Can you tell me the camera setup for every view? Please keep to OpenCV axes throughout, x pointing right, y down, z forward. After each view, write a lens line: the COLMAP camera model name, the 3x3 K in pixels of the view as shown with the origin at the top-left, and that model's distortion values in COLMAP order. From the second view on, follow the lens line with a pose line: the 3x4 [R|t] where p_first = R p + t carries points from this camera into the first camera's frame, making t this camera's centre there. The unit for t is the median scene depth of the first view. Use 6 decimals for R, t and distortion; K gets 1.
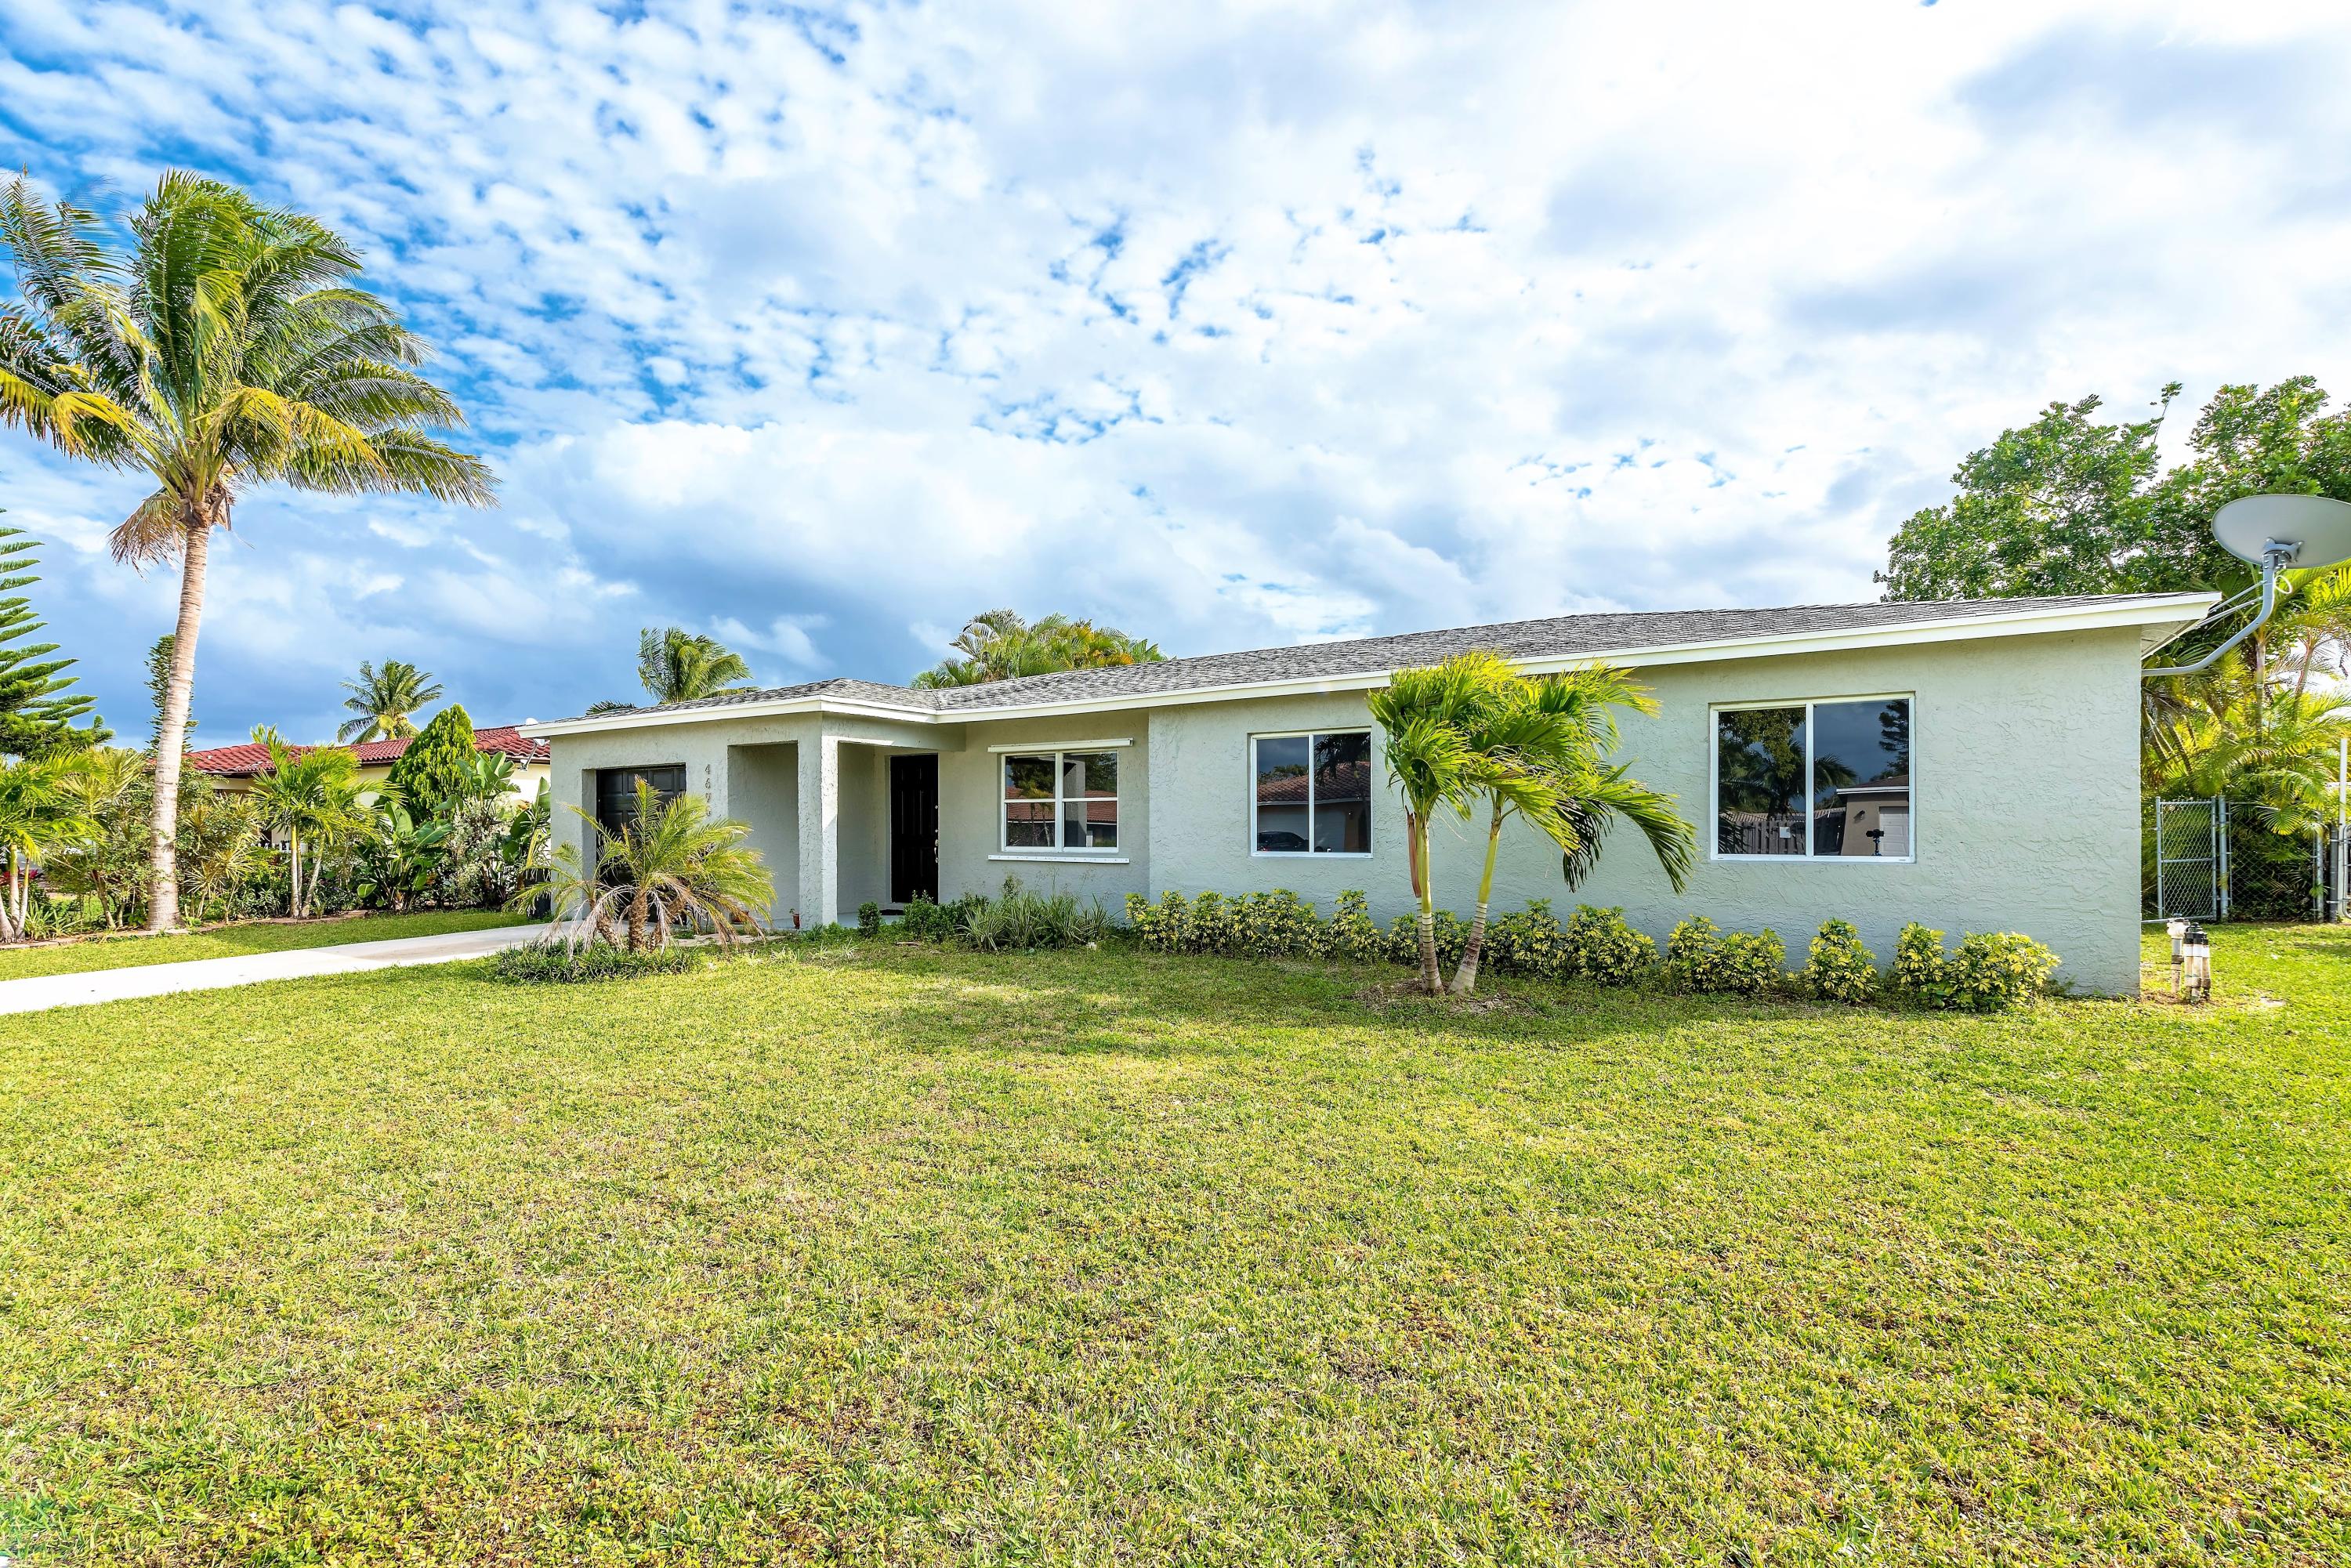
lens RADIAL K [[893.0, 0, 1174.9], [0, 893.0, 792.8], [0, 0, 1]] dist [0.002452, -0.000511]
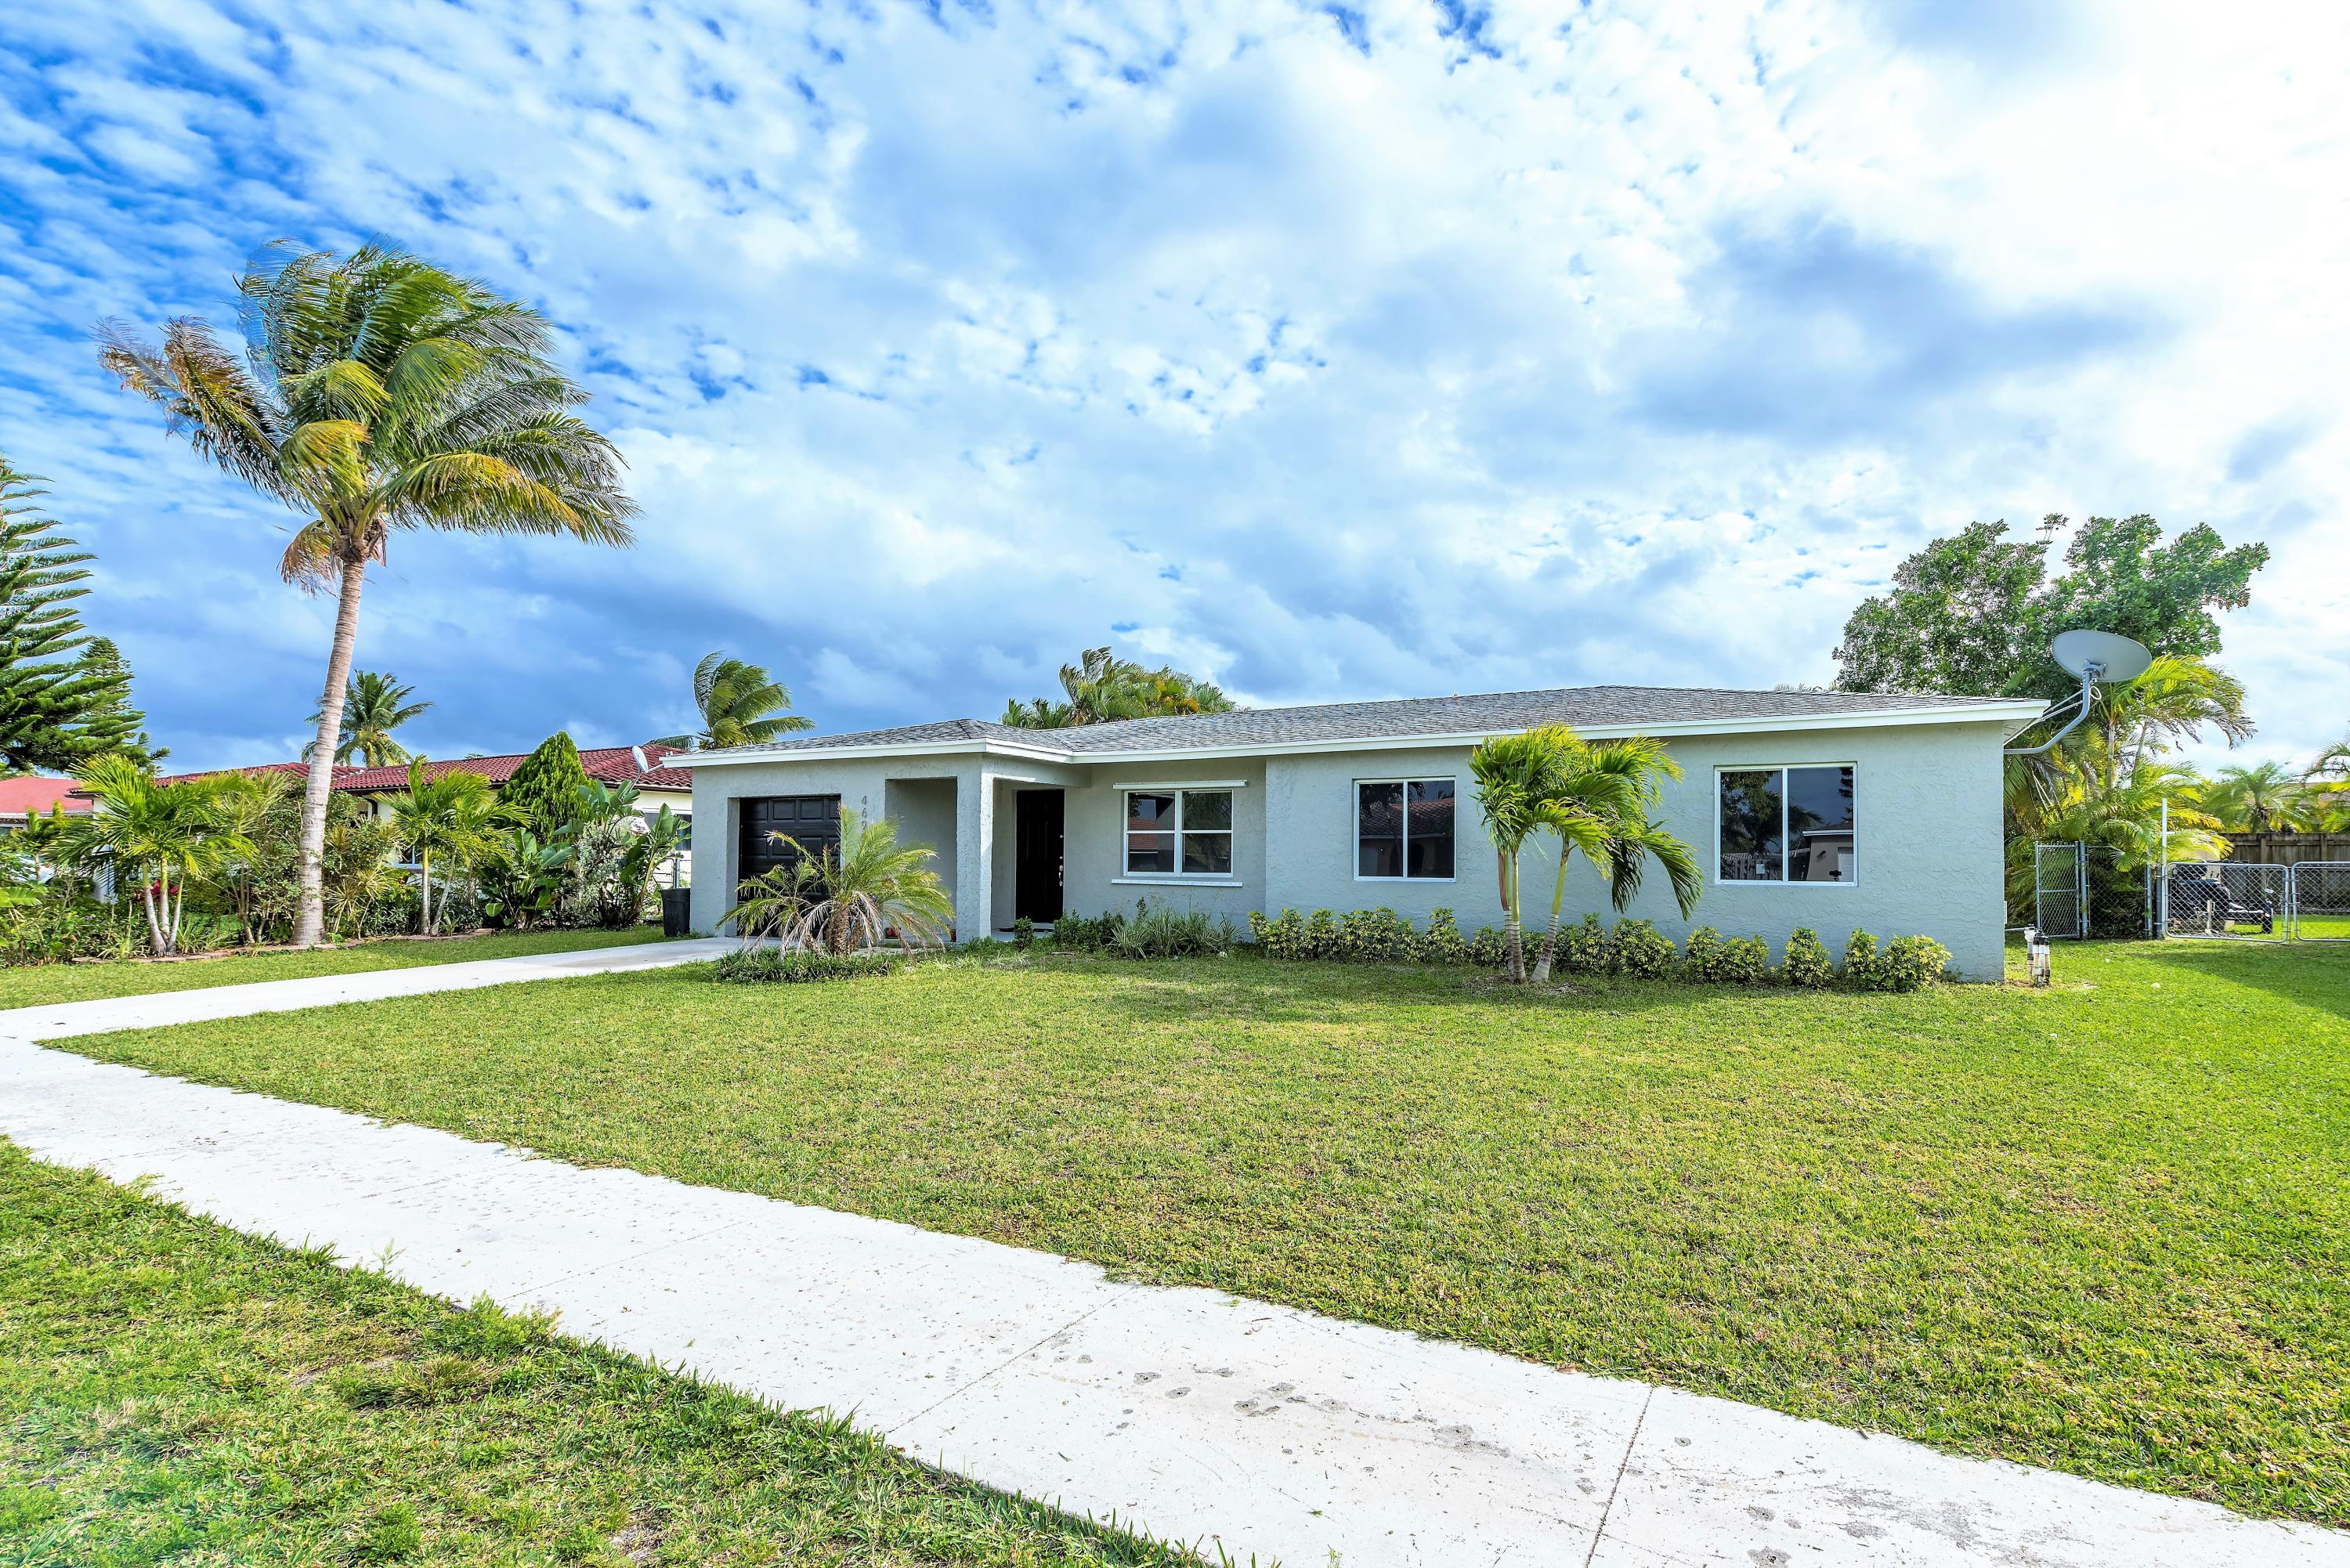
lens RADIAL K [[1067.2, 0, 1176.1], [0, 1067.2, 809.2], [0, 0, 1]] dist [0.001002, 0.000527]
pose [[0.994125, 0.015869, 0.107069, -0.299601], [-0.014184, 0.999764, -0.016485, 0.001435], [-0.107305, 0.014869, 0.994115, -0.398352]]
